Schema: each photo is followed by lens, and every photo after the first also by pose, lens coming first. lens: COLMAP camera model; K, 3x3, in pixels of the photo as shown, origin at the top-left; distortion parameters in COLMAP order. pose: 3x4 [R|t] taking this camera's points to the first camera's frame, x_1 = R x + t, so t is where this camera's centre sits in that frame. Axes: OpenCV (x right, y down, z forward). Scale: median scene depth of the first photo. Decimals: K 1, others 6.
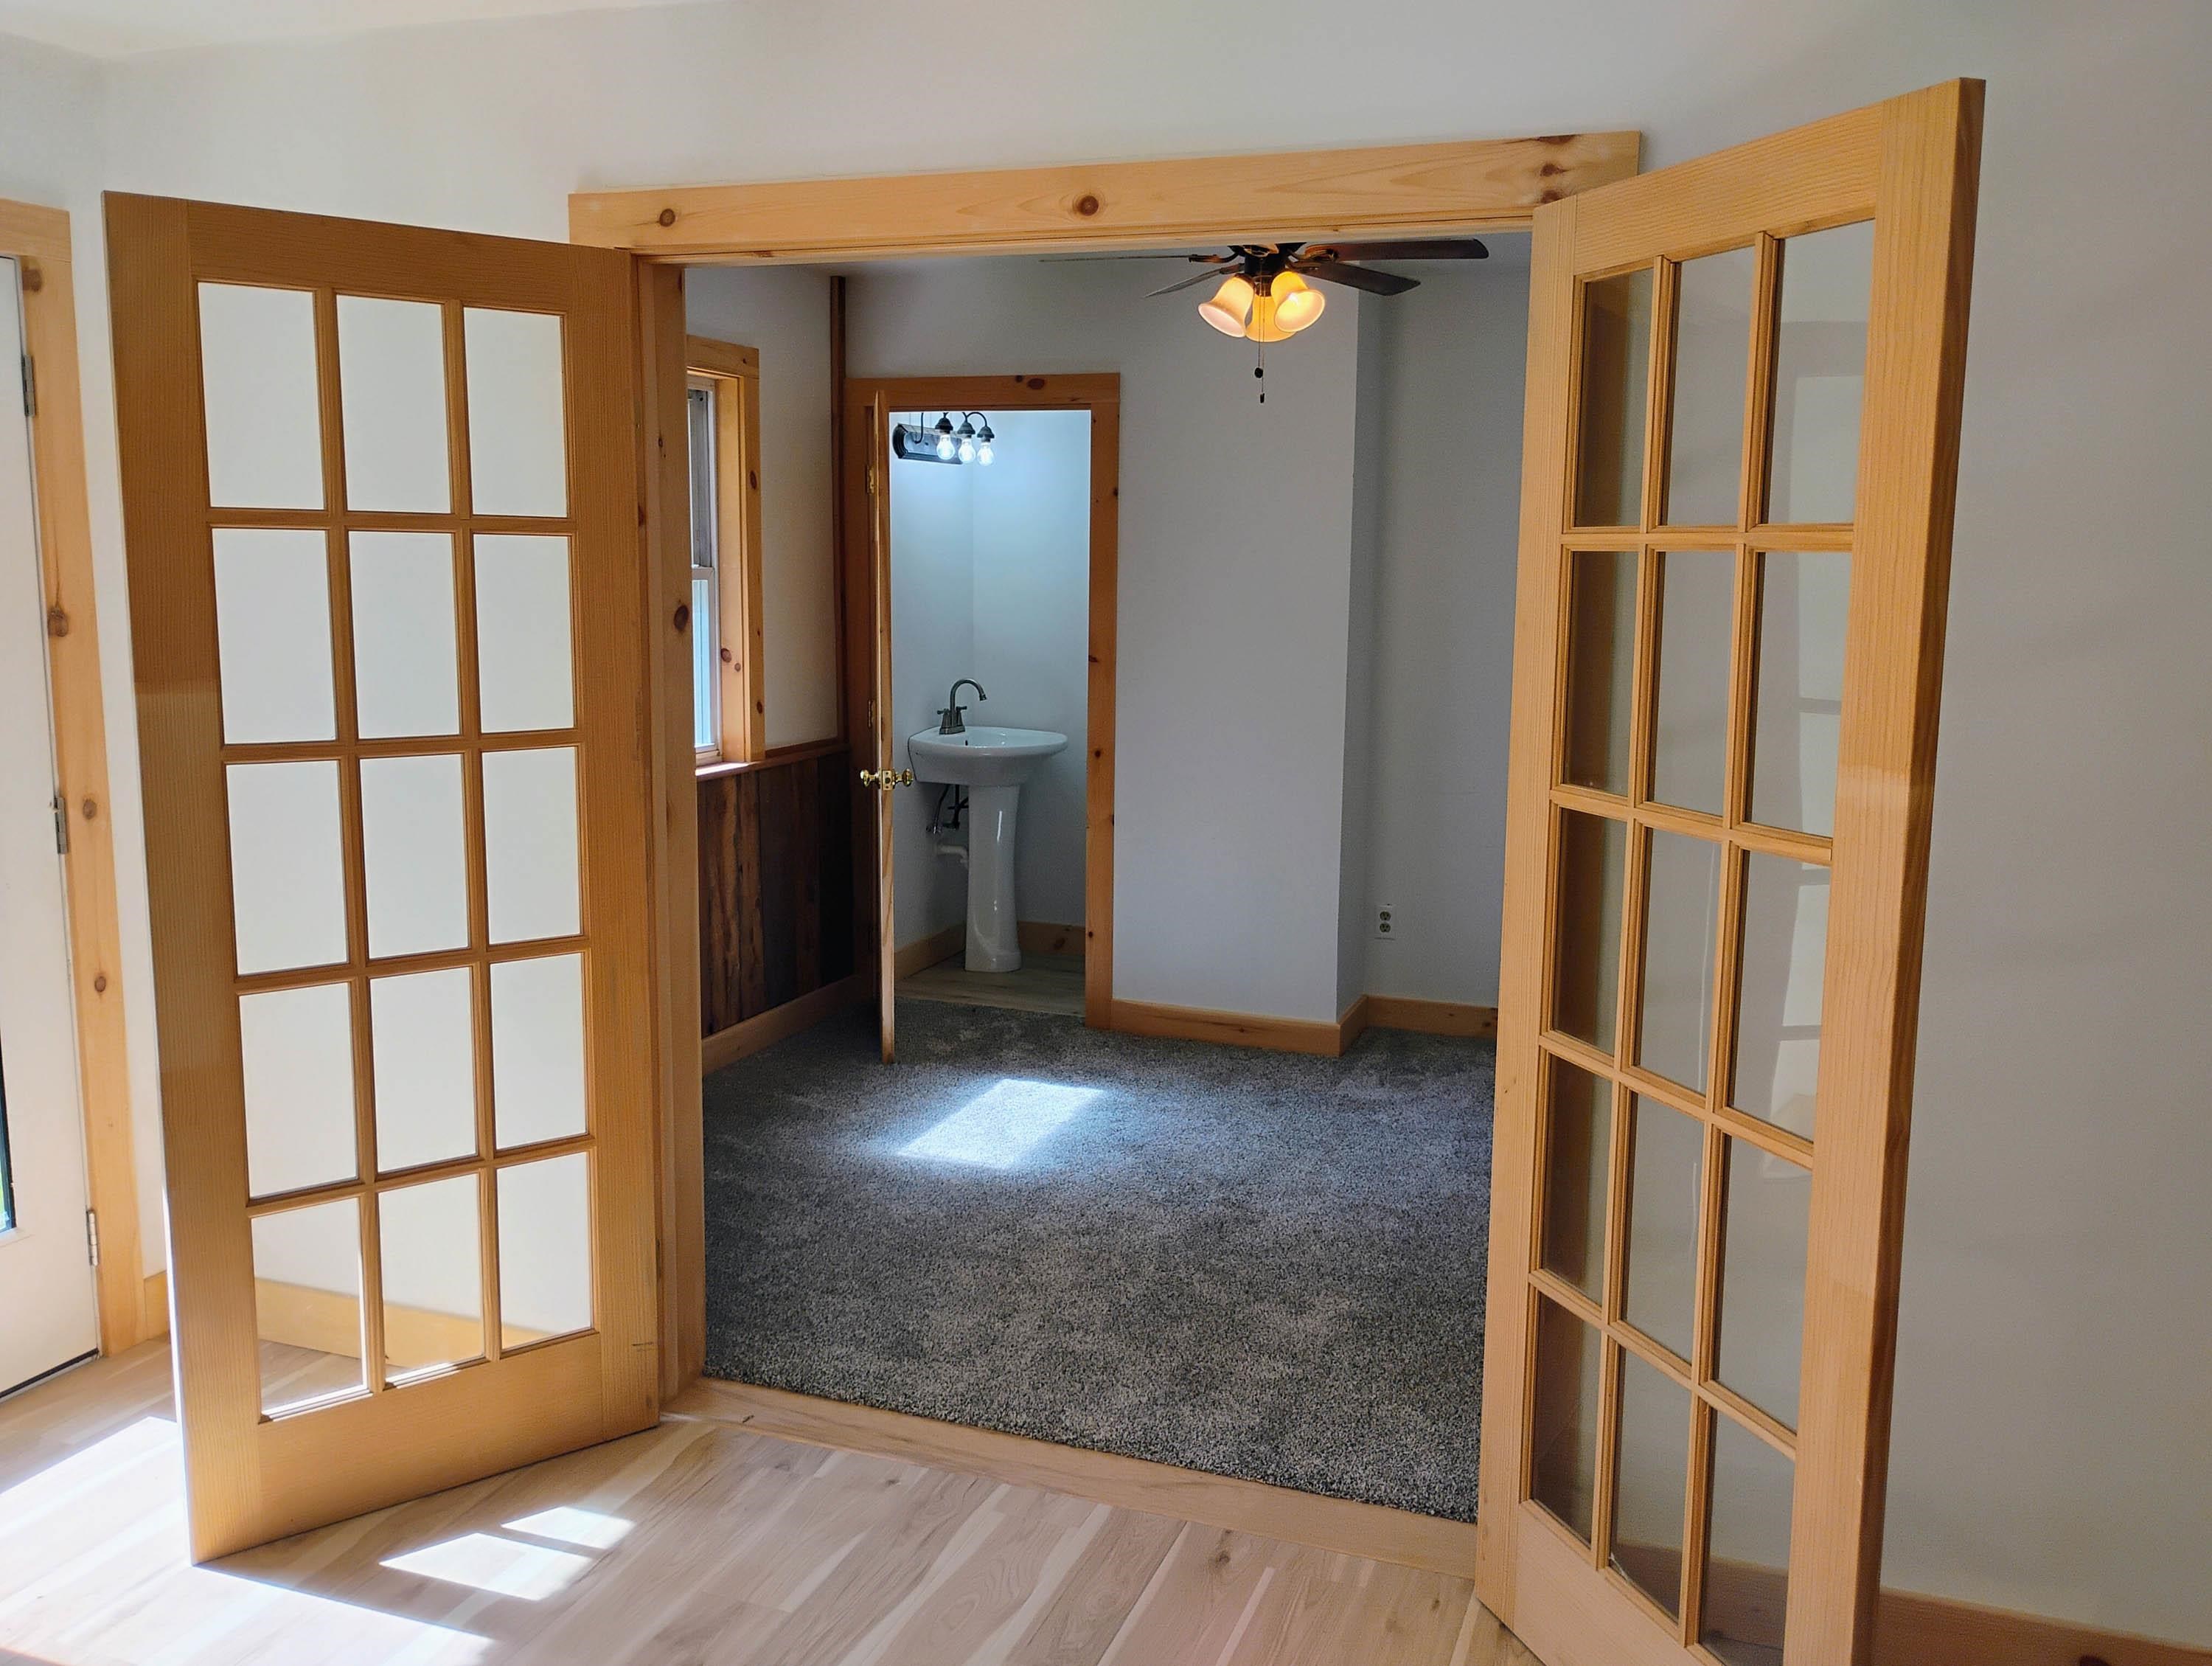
lens RADIAL K [[1837.6, 0, 1113.5], [0, 1837.6, 841.8], [0, 0, 1]] dist [0.062500, -0.075694]
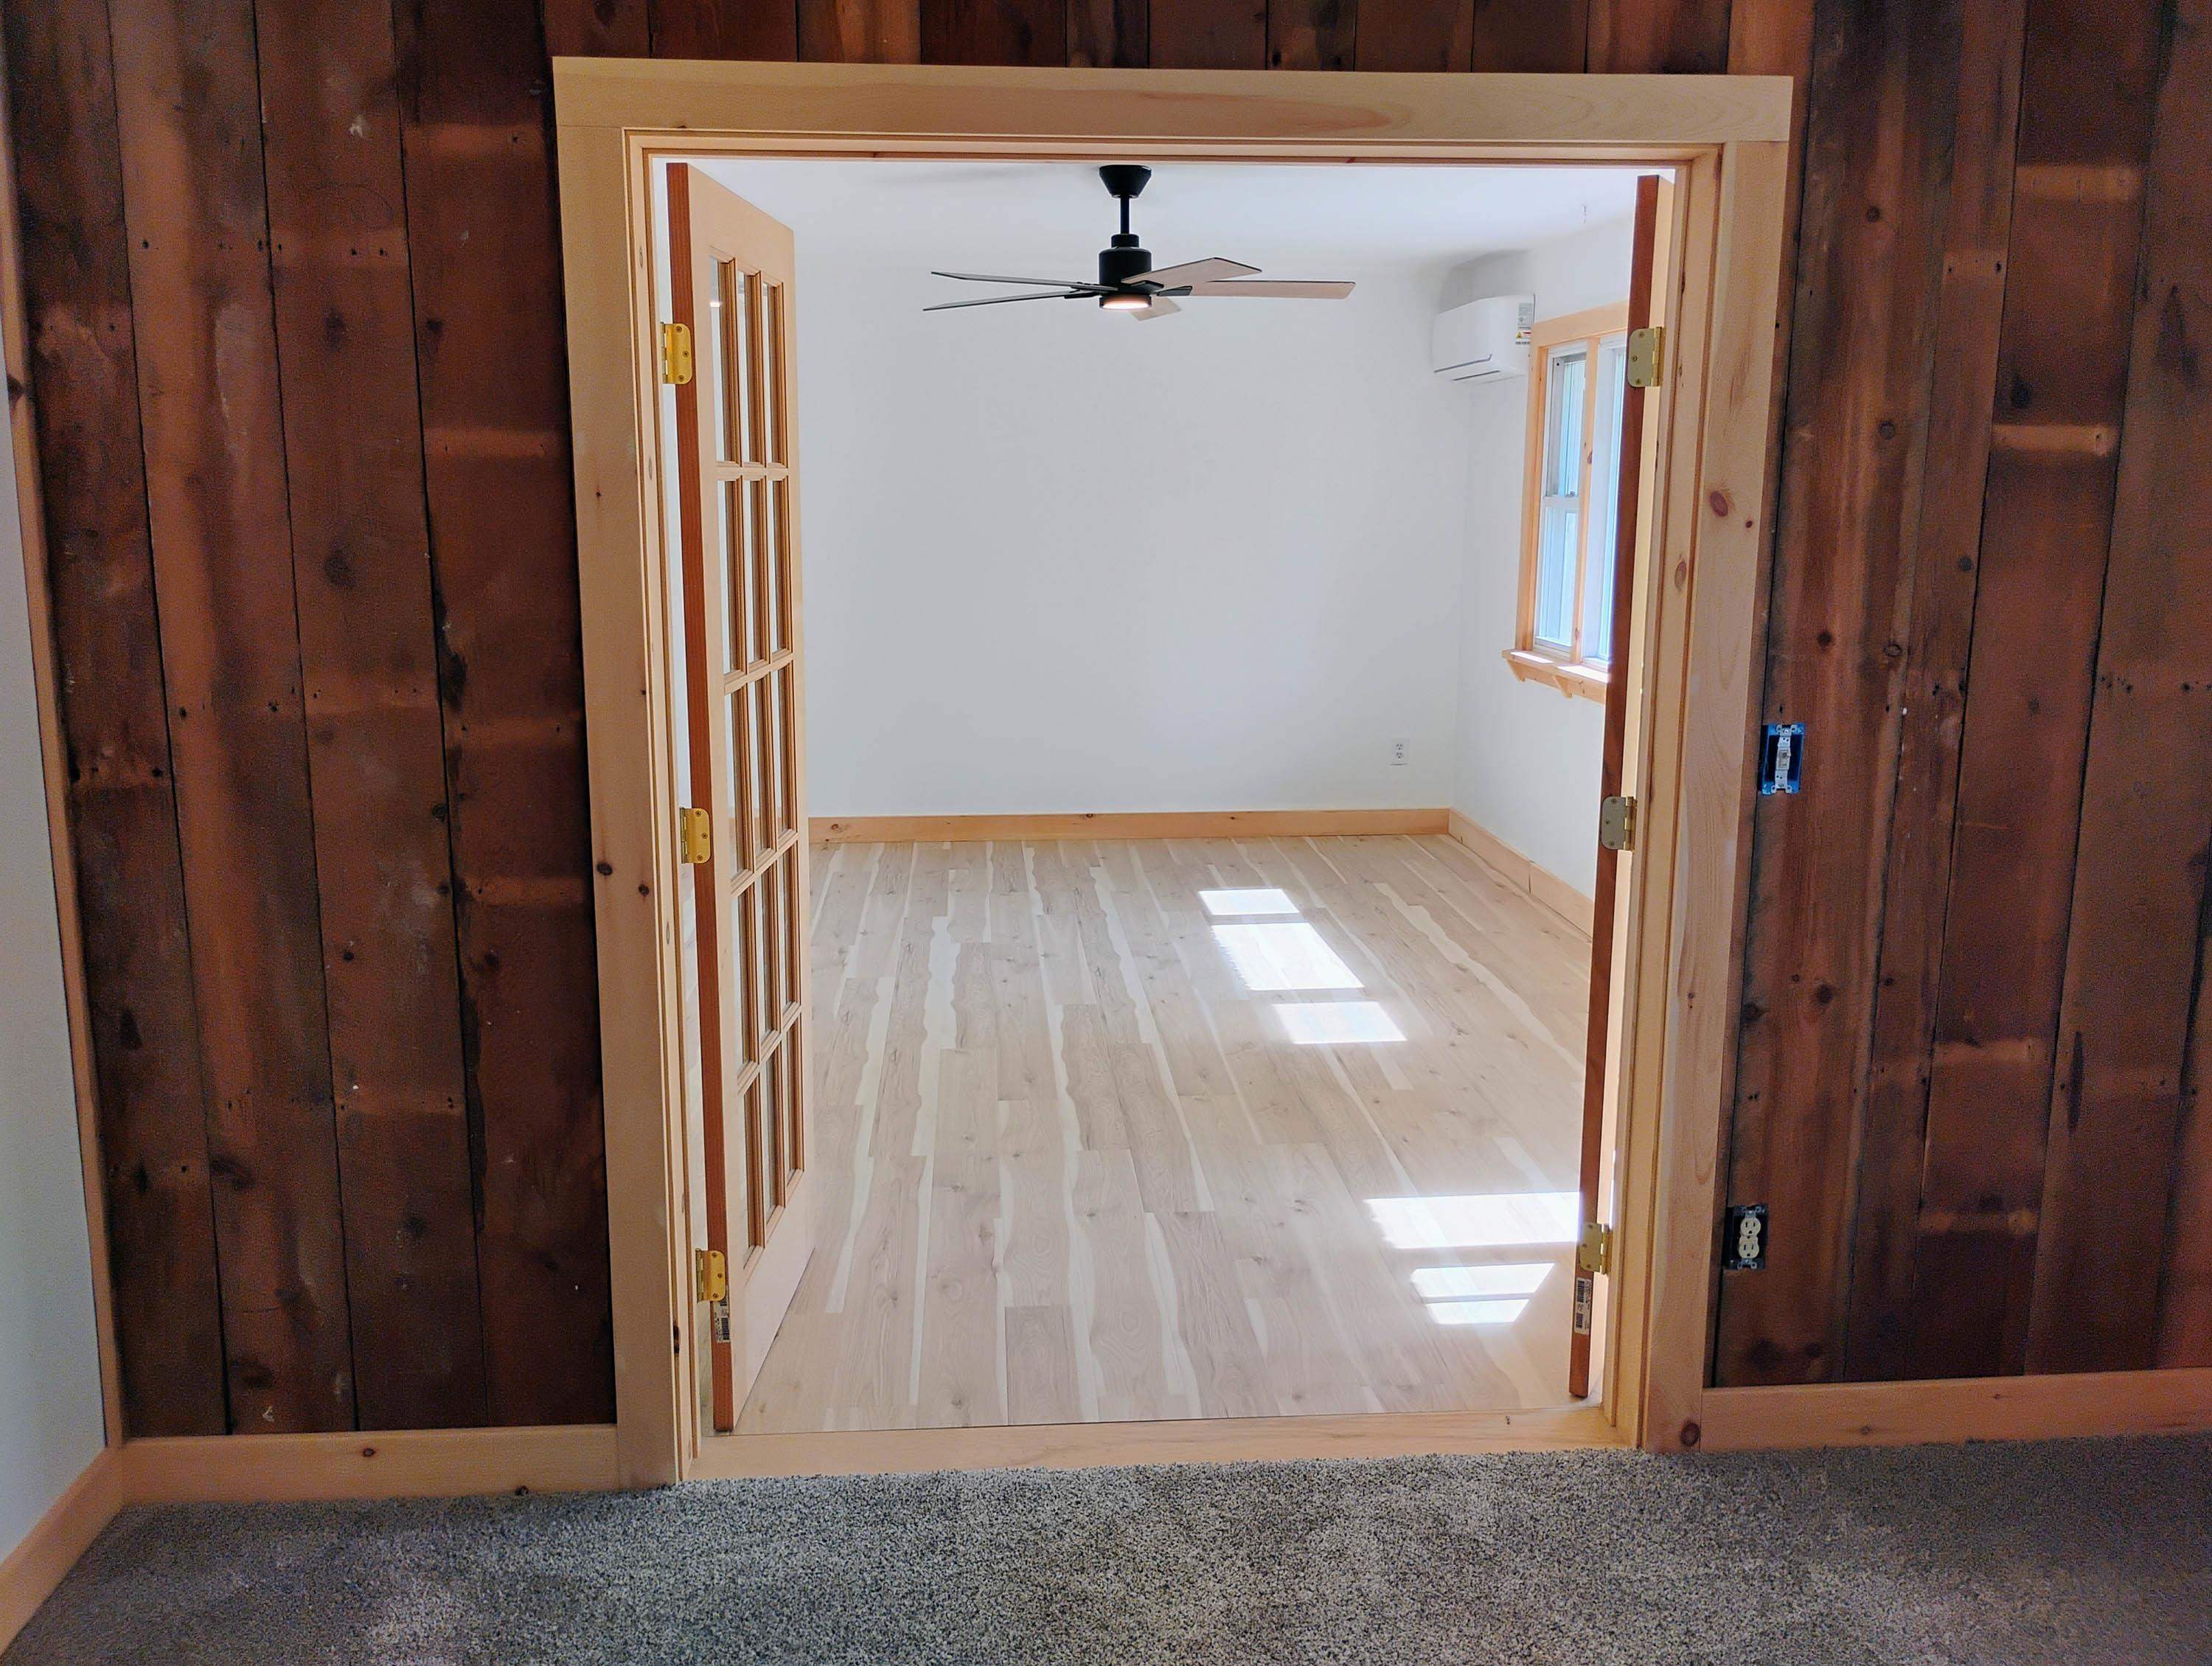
lens RADIAL K [[1837.6, 0, 1096.6], [0, 1837.6, 829.1], [0, 0, 1]] dist [0.062500, -0.075694]
pose [[-0.916717, 0.057078, -0.395440, 0.407453], [-0.078764, 0.944502, 0.318923, -0.298843], [0.391697, 0.323509, -0.861345, 1.909662]]
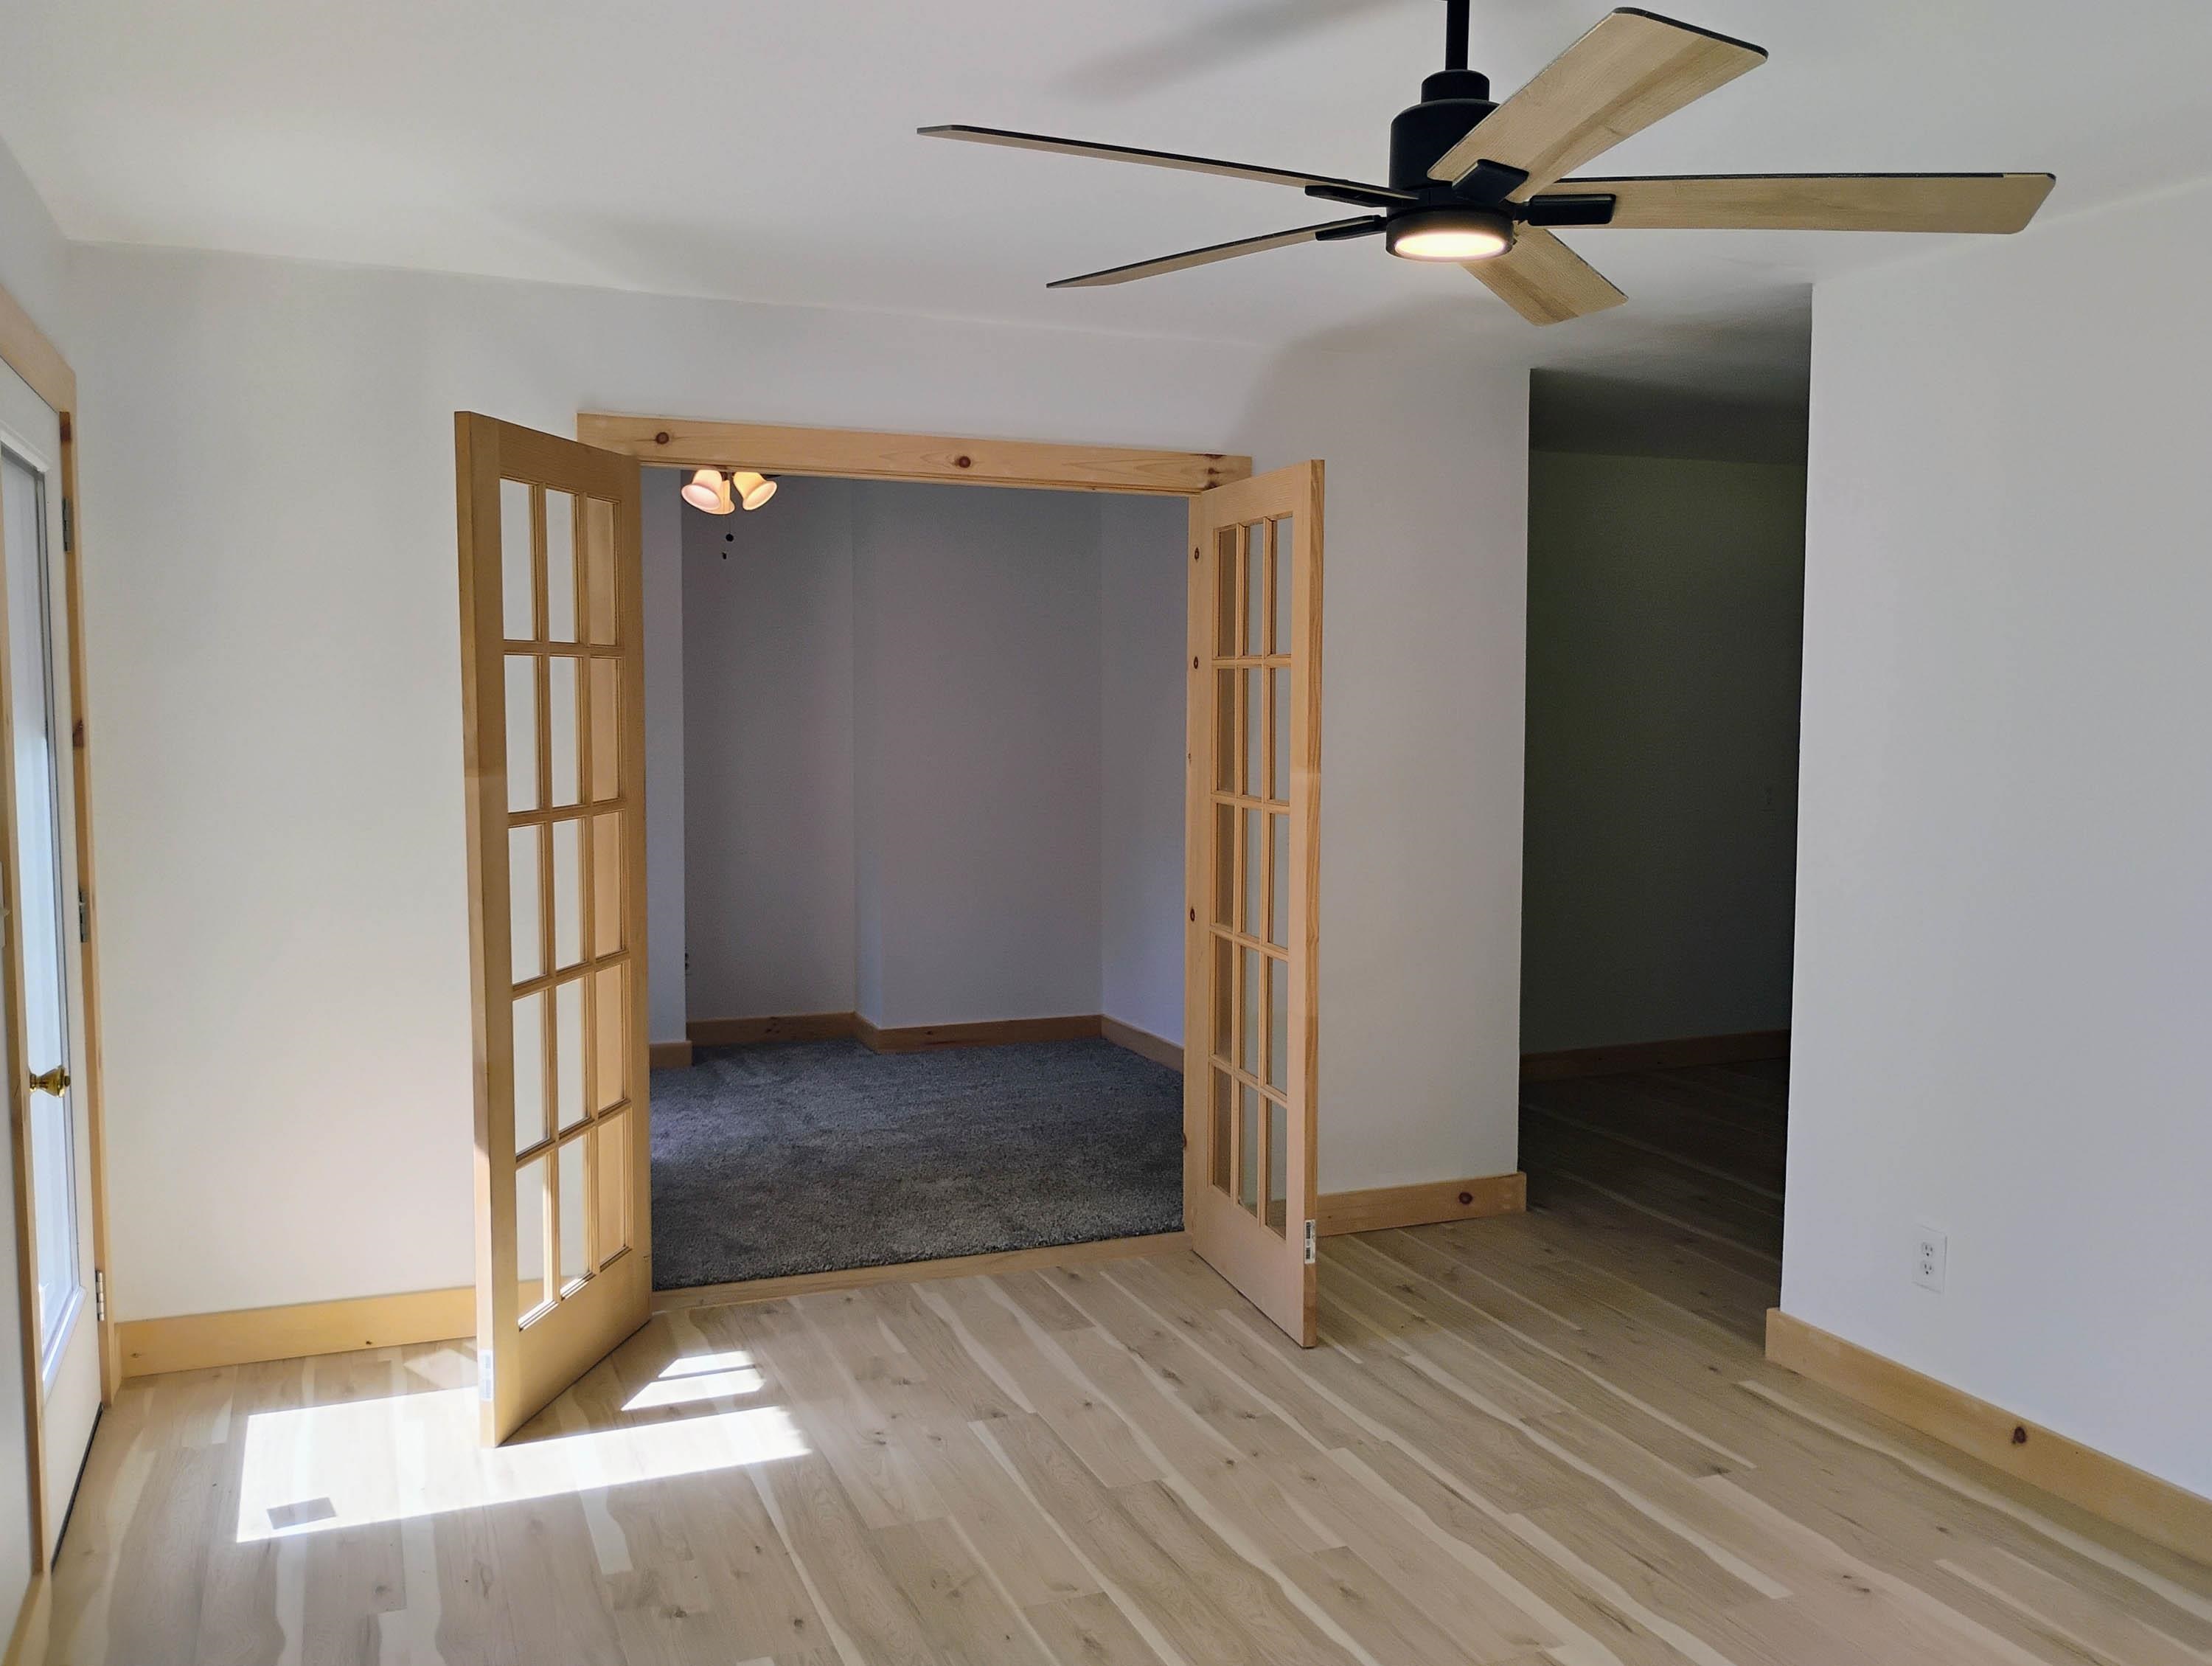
lens RADIAL K [[1837.6, 0, 1099.0], [0, 1837.6, 828.1], [0, 0, 1]] dist [0.062500, -0.075694]
pose [[0.744151, -0.060156, 0.665298, -1.010582], [0.104842, 0.994112, -0.027381, 0.039806], [-0.659733, 0.090127, 0.746076, -0.276816]]
